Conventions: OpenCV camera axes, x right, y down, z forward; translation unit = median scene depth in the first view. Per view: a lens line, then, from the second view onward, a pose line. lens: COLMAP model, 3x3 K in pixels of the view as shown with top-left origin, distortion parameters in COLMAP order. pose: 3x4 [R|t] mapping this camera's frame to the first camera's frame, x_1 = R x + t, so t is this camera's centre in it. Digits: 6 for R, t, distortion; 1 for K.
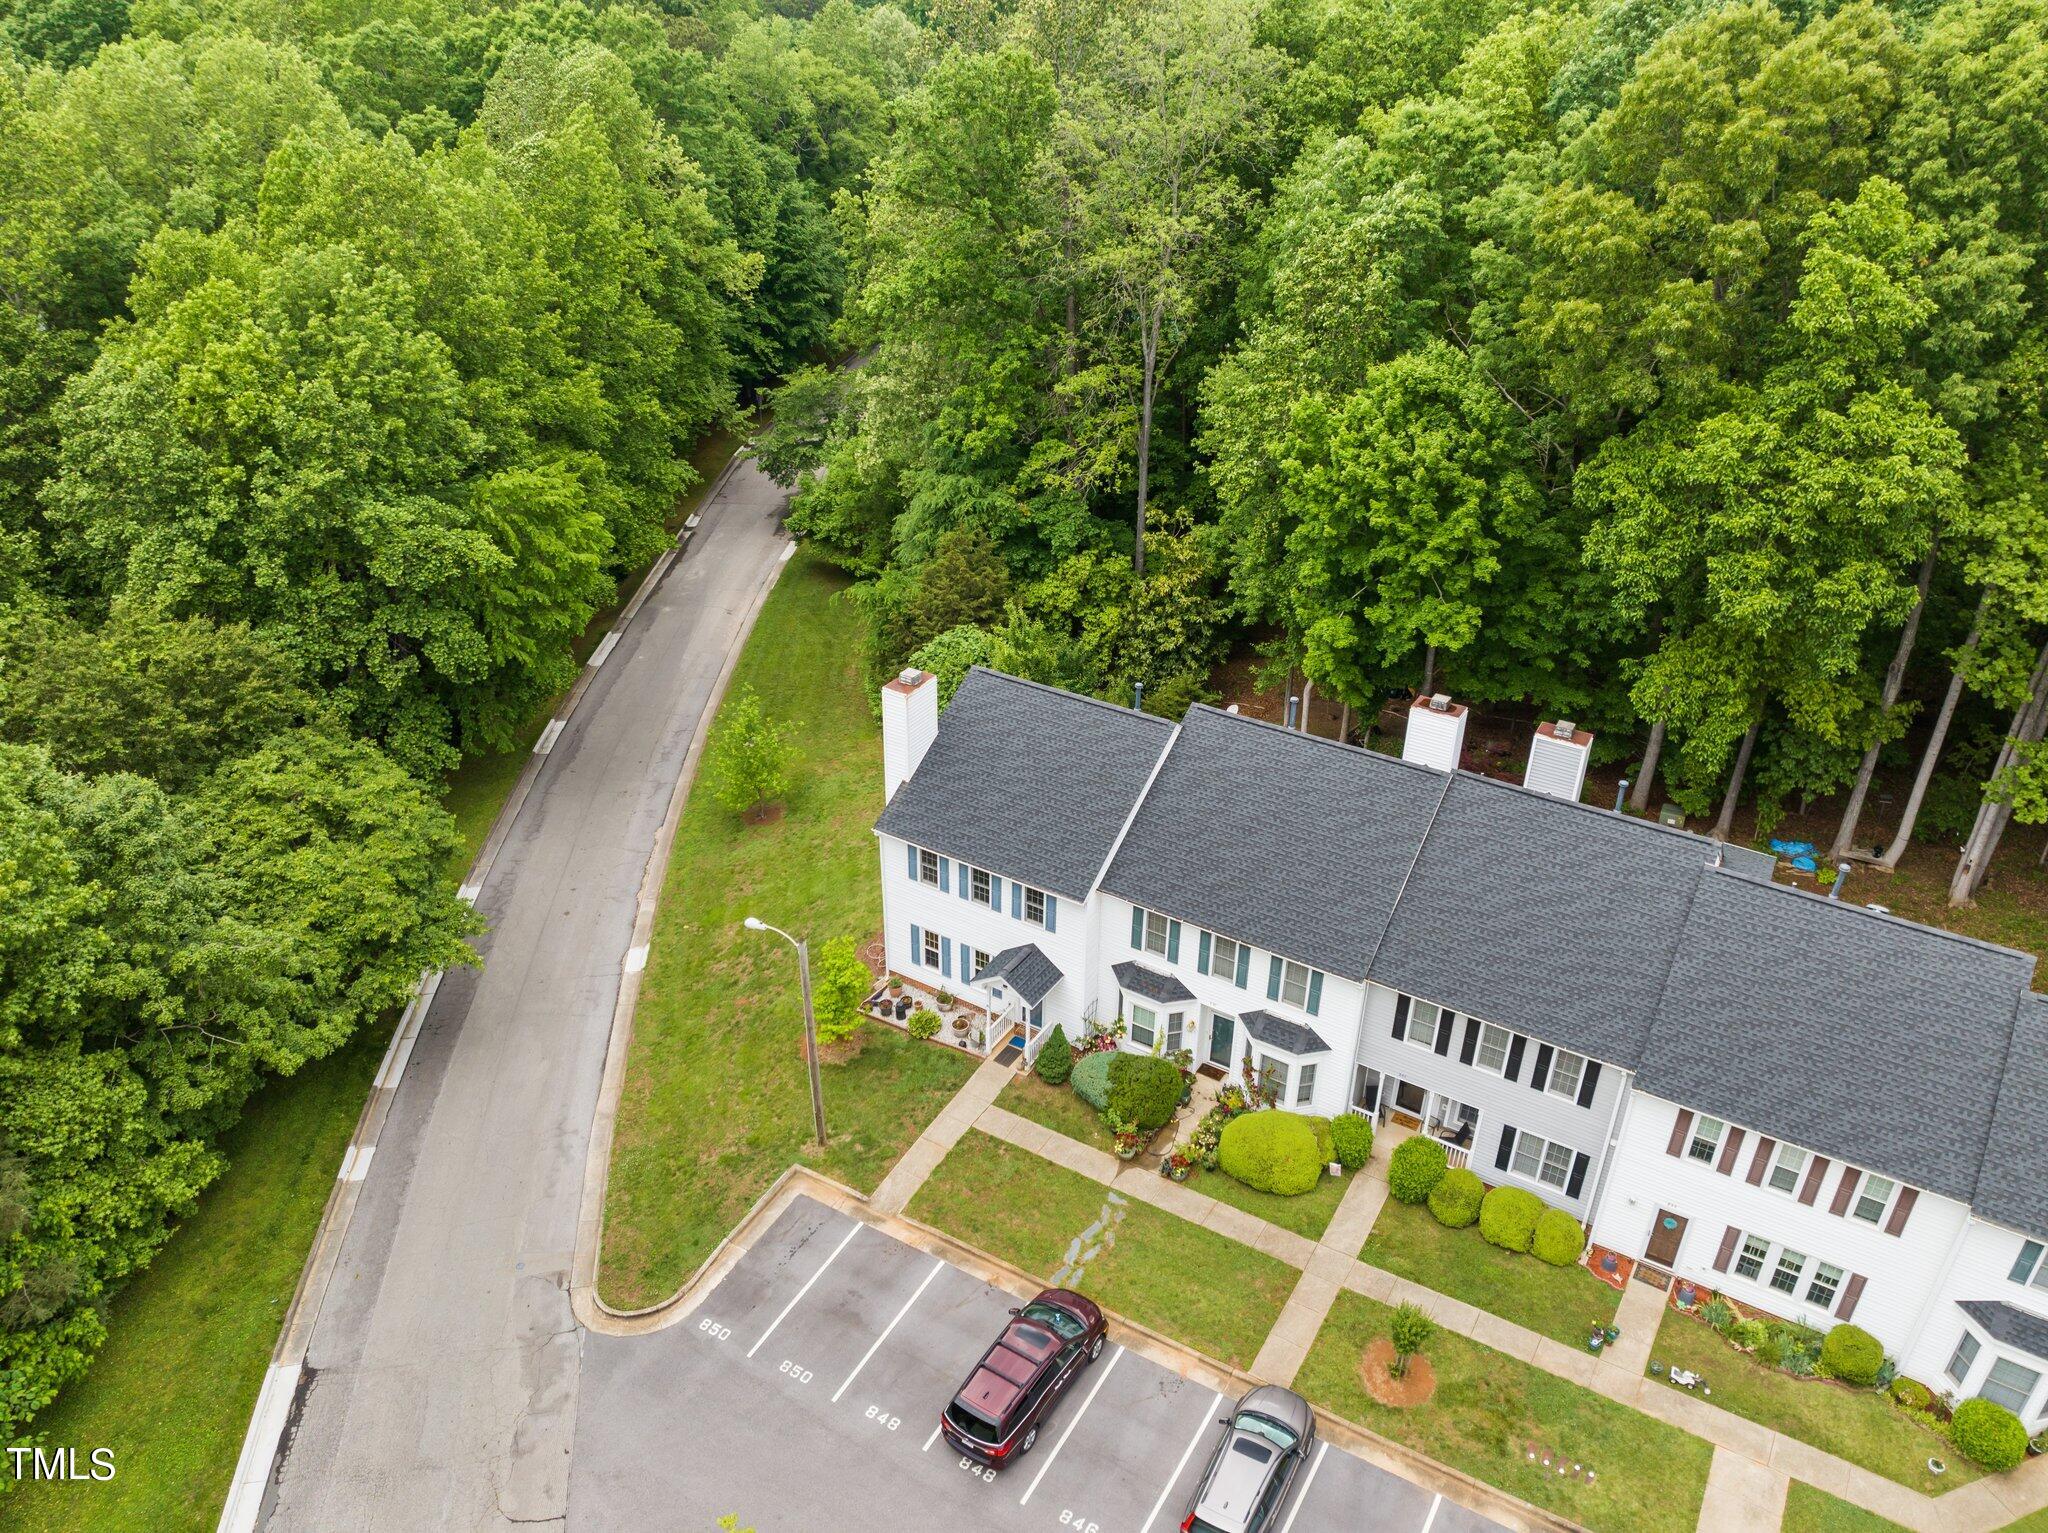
lens RADIAL K [[1458.0, 0, 1029.8], [0, 1458.0, 739.3], [0, 0, 1]] dist [-0.039239, 0.000320]
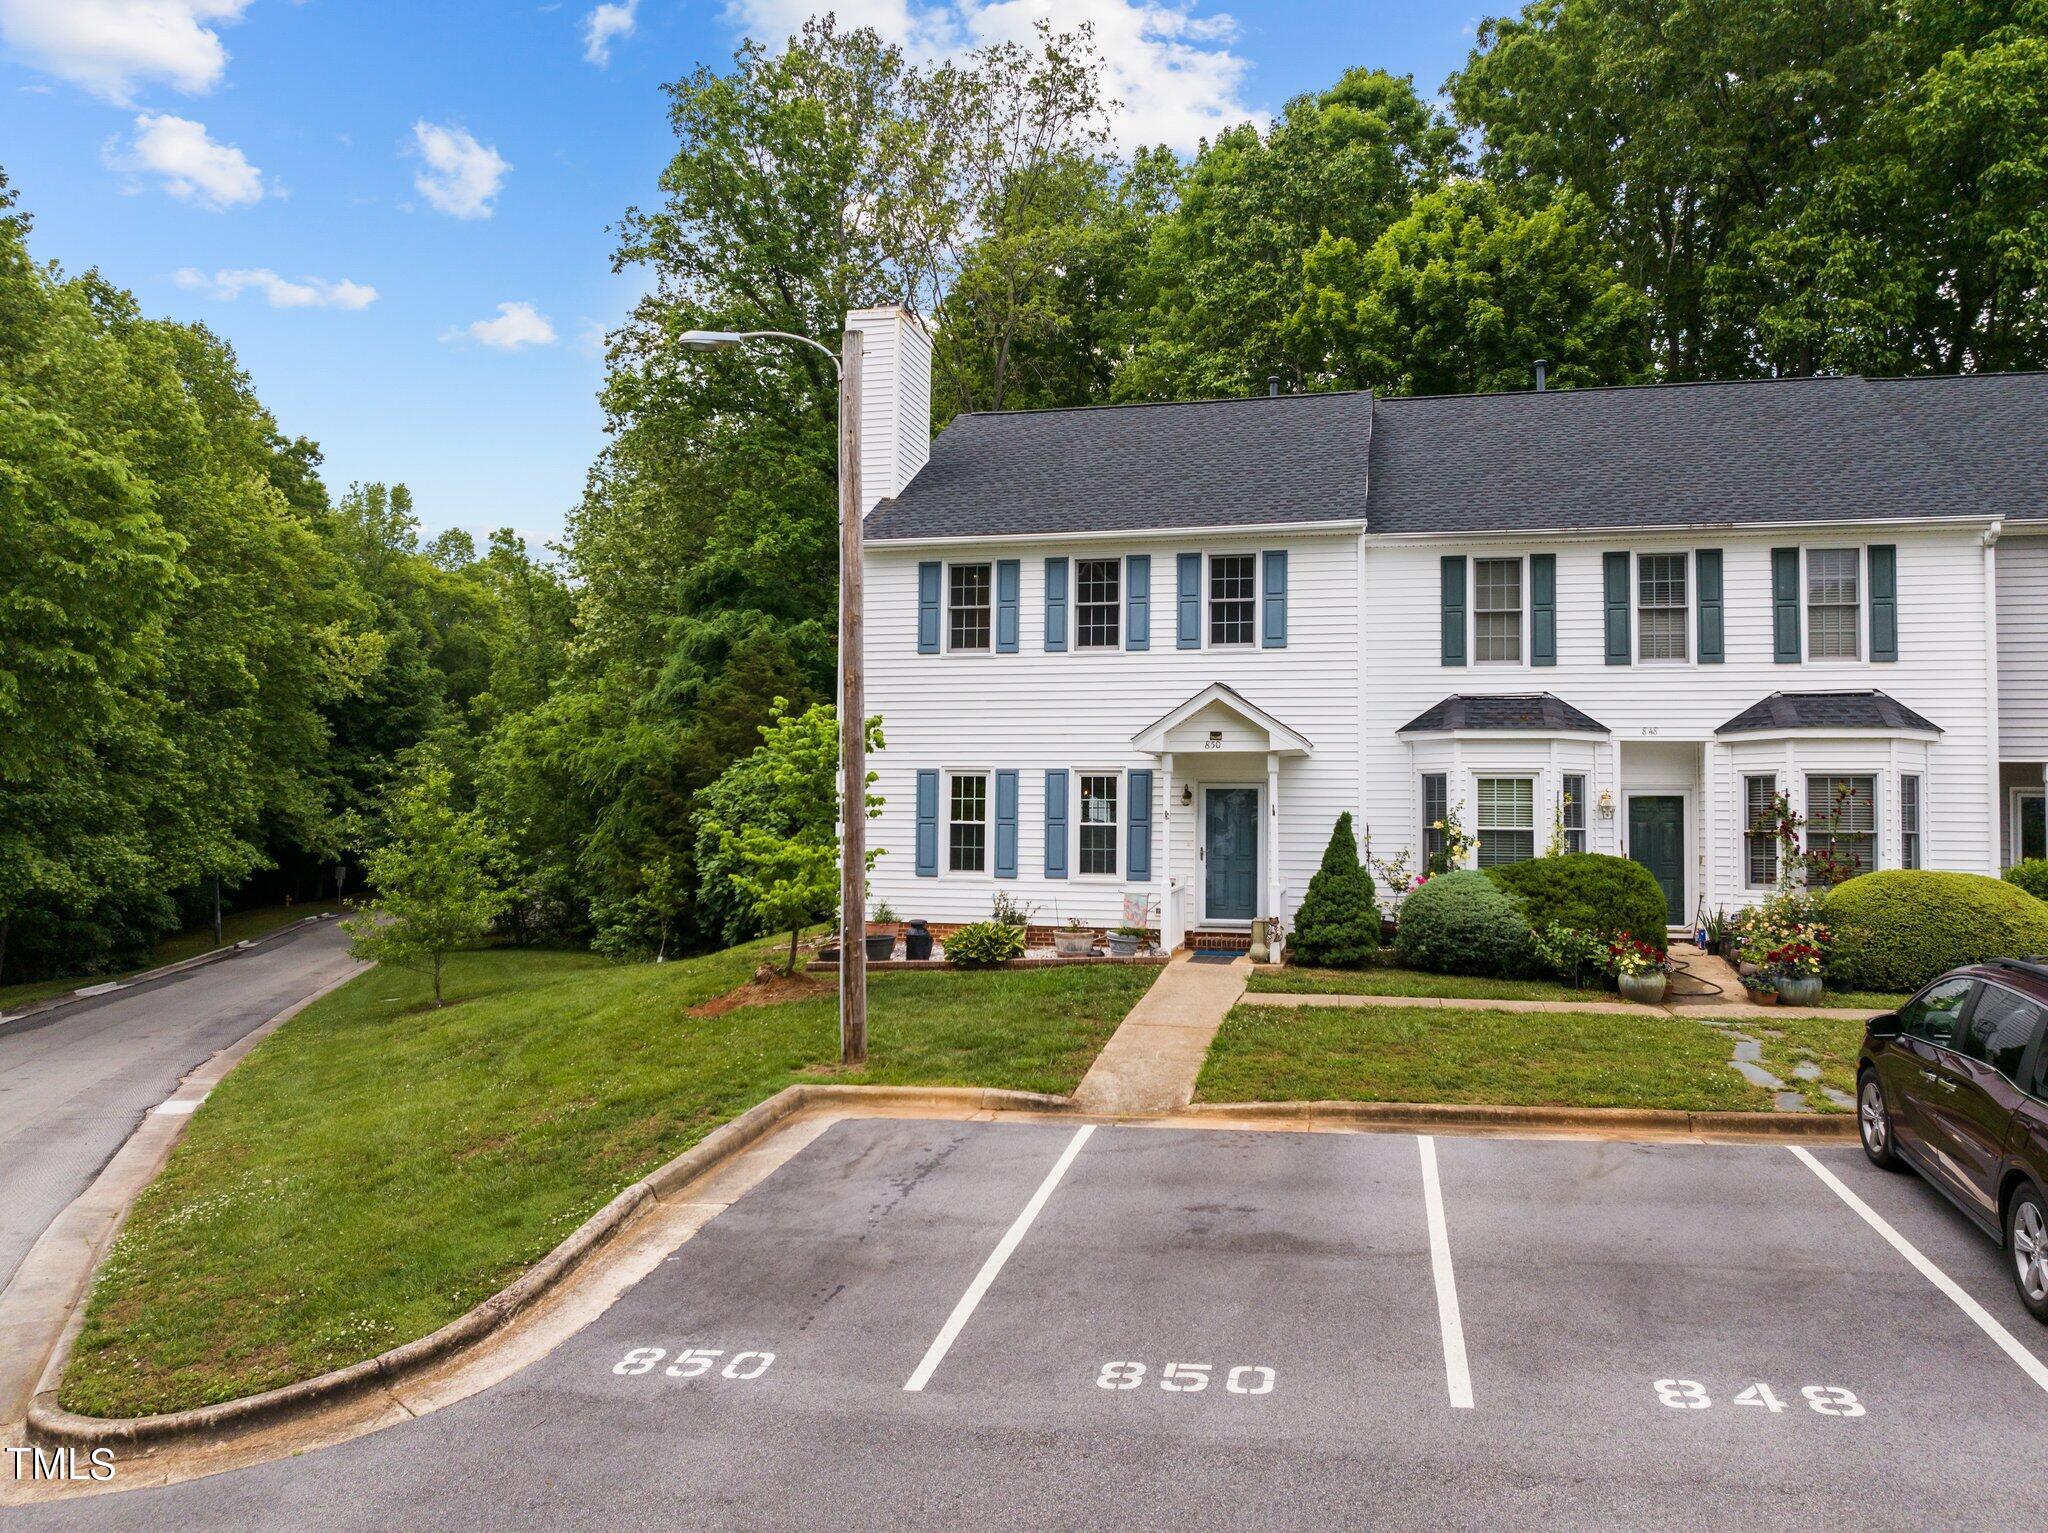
lens RADIAL K [[1457.1, 0, 1019.9], [0, 1457.1, 716.6], [0, 0, 1]] dist [-0.001479, -0.001651]
pose [[0.953698, 0.026322, 0.299611, -0.210091], [0.137596, 0.847621, -0.512452, 0.390588], [-0.267445, 0.529949, 0.804753, 0.673415]]
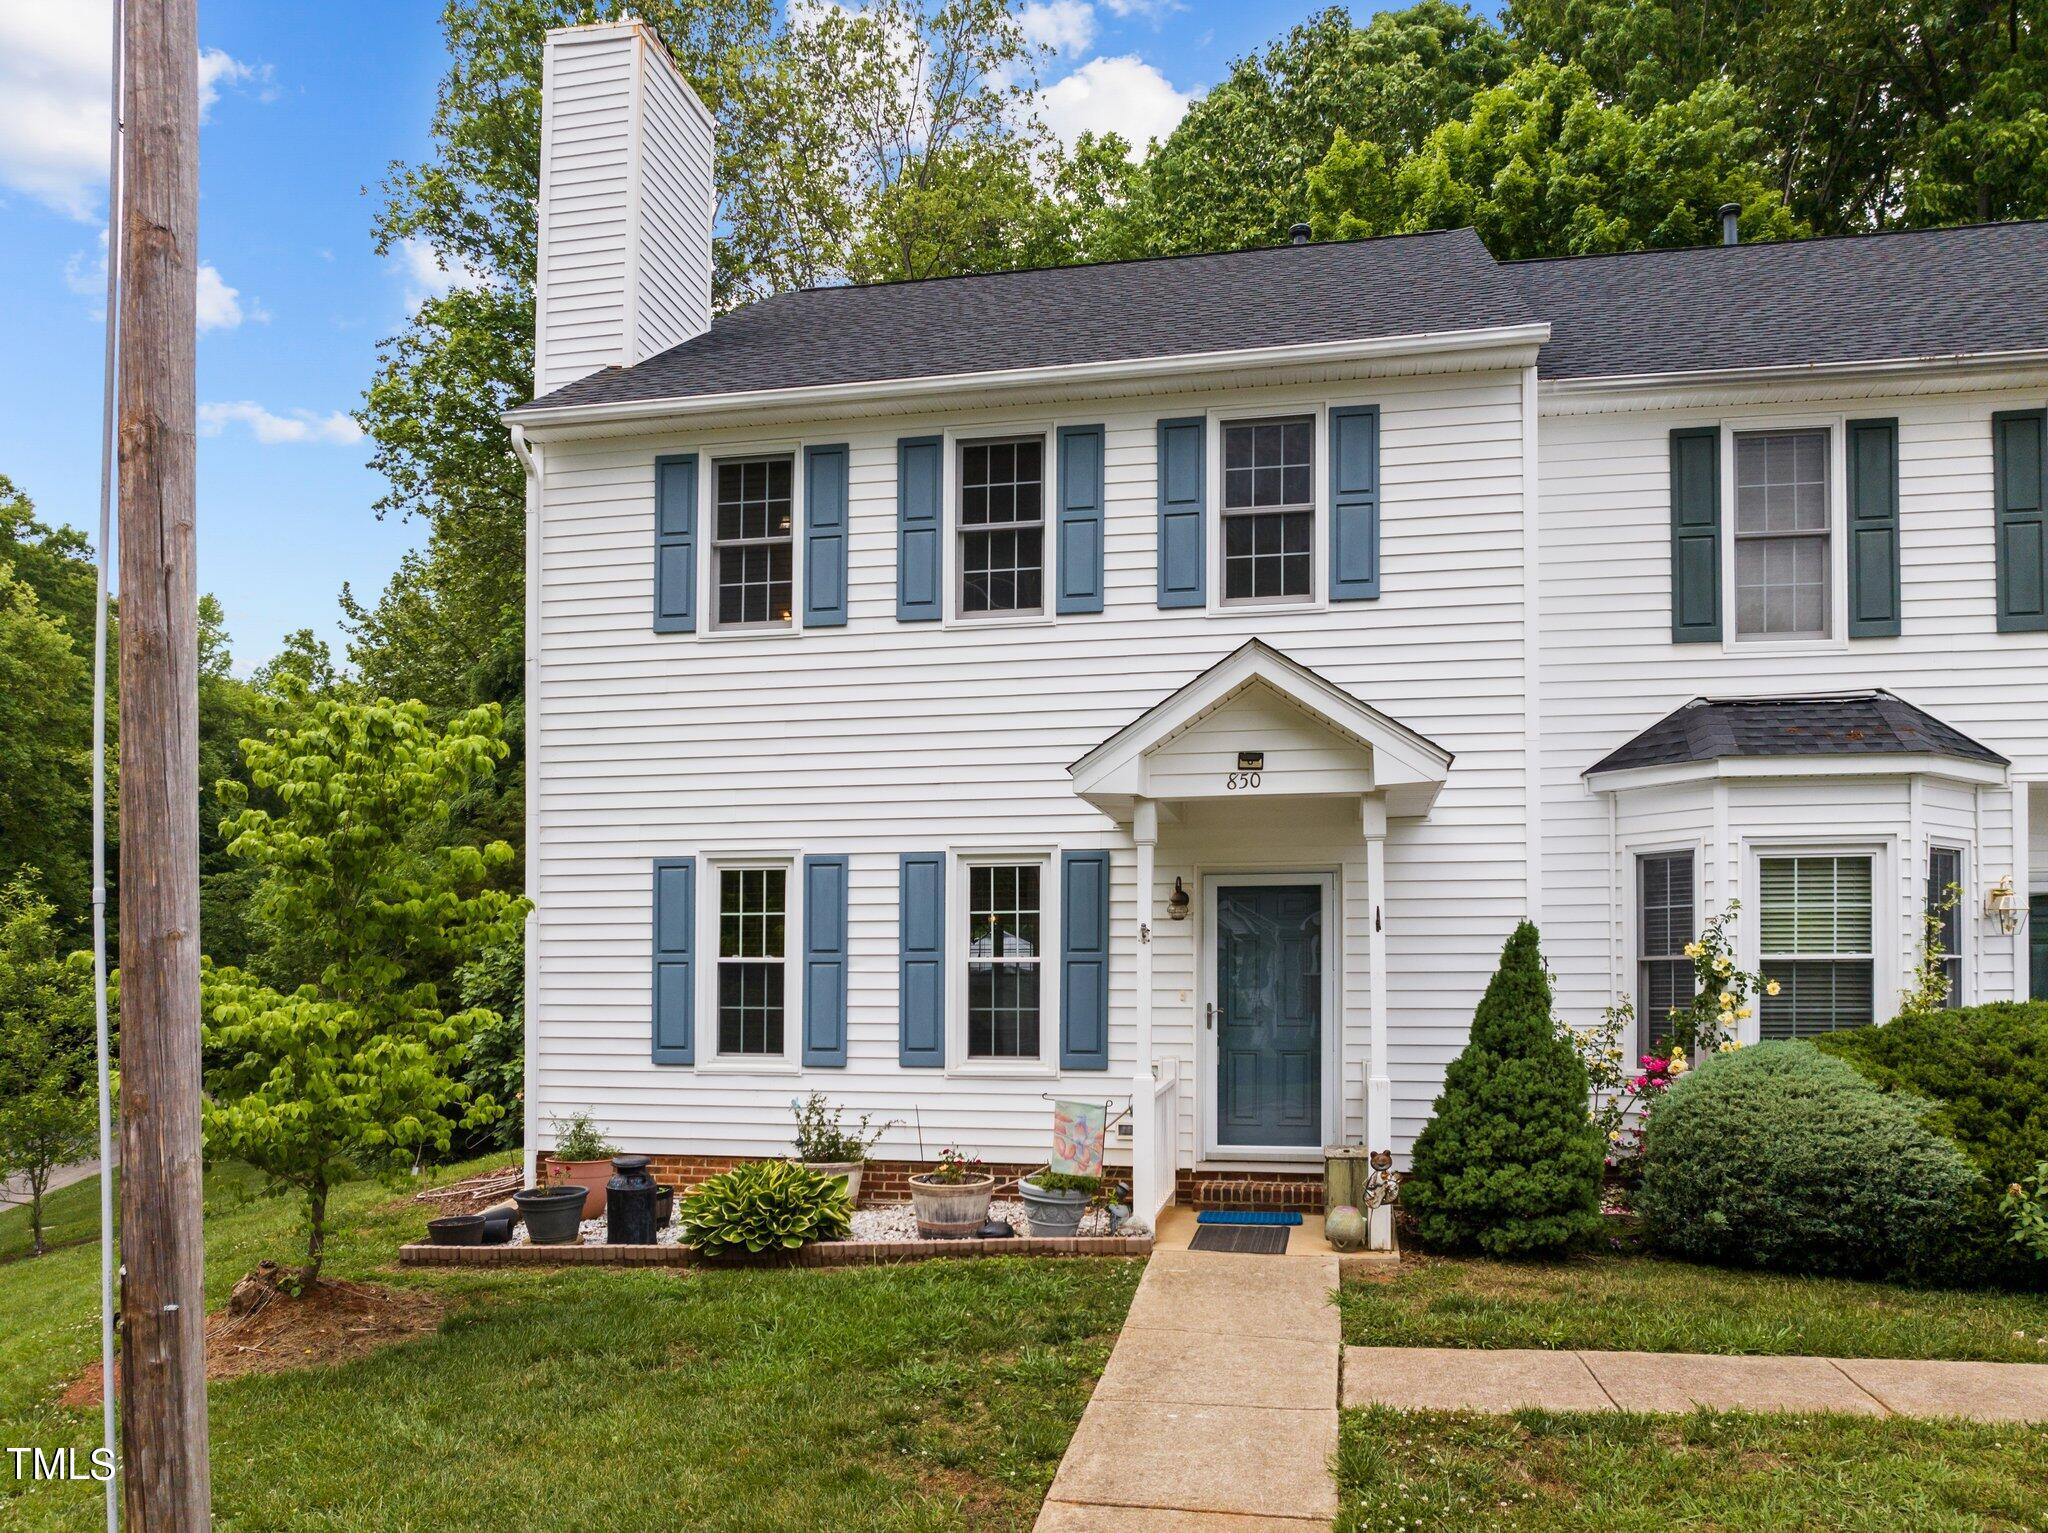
lens RADIAL K [[1531.1, 0, 1028.4], [0, 1531.1, 941.9], [0, 0, 1]] dist [-0.030999, -0.005166]
pose [[0.937662, 0.004243, 0.347522, -0.123120], [0.169166, 0.867909, -0.467030, 0.292651], [-0.303599, 0.496705, 0.813088, 0.867079]]
